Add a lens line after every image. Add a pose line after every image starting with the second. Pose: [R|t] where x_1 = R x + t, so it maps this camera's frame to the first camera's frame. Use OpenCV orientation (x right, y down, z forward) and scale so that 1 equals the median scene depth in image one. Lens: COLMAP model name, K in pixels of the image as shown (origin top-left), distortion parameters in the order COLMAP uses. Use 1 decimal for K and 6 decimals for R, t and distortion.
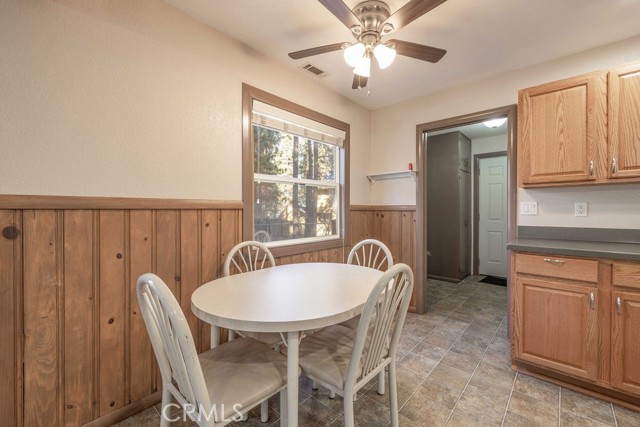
lens RADIAL K [[281.0, 0, 316.1], [0, 281.0, 209.7], [0, 0, 1]] dist [0.002388, -0.000652]
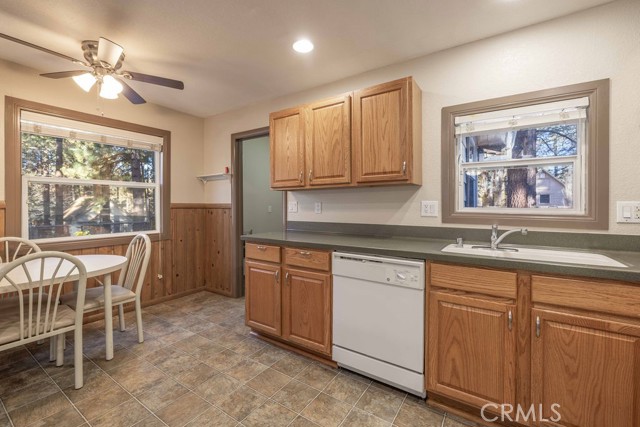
lens RADIAL K [[281.0, 0, 307.1], [0, 281.0, 203.9], [0, 0, 1]] dist [0.002388, -0.000652]
pose [[0.988515, 0.001190, 0.151115, 0.792755], [-0.000594, 0.999992, -0.003988, -0.016633], [-0.151119, 0.003852, 0.988508, -0.303215]]
